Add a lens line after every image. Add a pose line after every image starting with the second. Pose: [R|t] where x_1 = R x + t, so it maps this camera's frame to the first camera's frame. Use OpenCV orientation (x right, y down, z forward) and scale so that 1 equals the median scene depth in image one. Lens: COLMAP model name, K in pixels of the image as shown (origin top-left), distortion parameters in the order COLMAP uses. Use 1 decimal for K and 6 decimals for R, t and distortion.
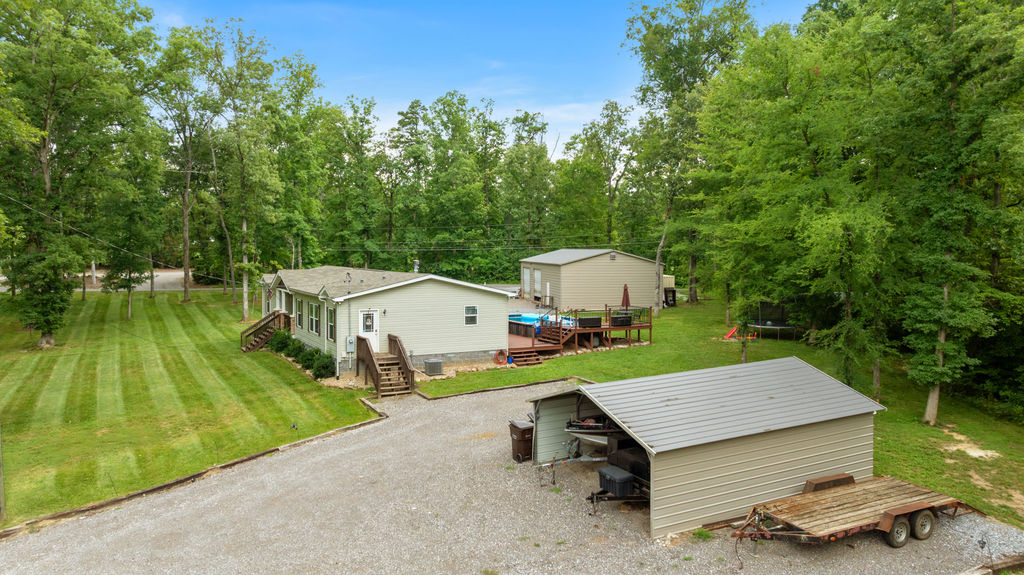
lens RADIAL K [[735.9, 0, 504.4], [0, 735.9, 280.5], [0, 0, 1]] dist [-0.017817, 0.003441]
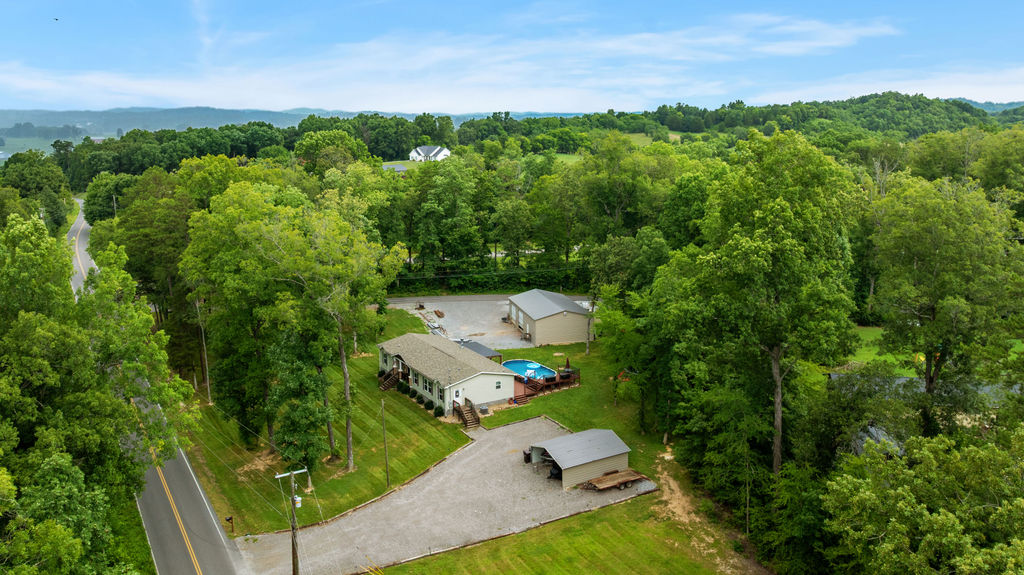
lens RADIAL K [[834.3, 0, 476.9], [0, 834.3, 248.0], [0, 0, 1]] dist [-0.026030, 0.010310]
pose [[0.999755, -0.017424, 0.013655, -0.150471], [0.015718, 0.993078, 0.116404, -0.731865], [-0.015589, -0.116161, 0.993108, -1.646528]]
